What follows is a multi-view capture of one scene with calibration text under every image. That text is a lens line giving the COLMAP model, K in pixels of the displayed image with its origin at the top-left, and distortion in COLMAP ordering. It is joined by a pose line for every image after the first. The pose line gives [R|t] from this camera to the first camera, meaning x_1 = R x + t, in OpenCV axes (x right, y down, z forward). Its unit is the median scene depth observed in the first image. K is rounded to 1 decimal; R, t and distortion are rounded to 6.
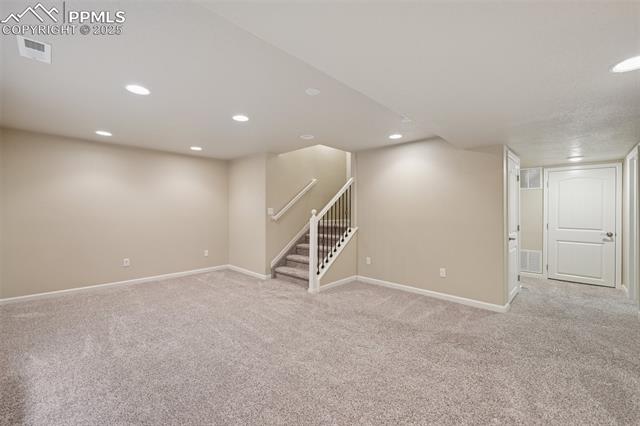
lens RADIAL K [[265.4, 0, 320.0], [0, 265.4, 213.0], [0, 0, 1]] dist [0.000012, 0.000024]
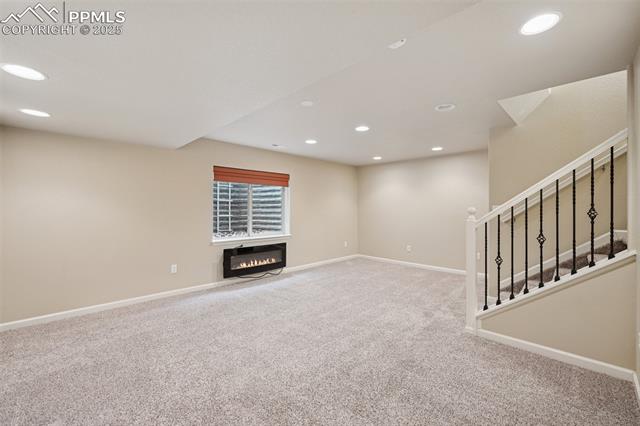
lens RADIAL K [[263.9, 0, 317.4], [0, 263.9, 211.7], [0, 0, 1]] dist [-0.000561, -0.000017]
pose [[-0.035630, 0.002881, -0.999361, 0.690409], [-0.014548, 0.999888, 0.003401, 0.006495], [0.999259, 0.014660, -0.035584, 0.695661]]
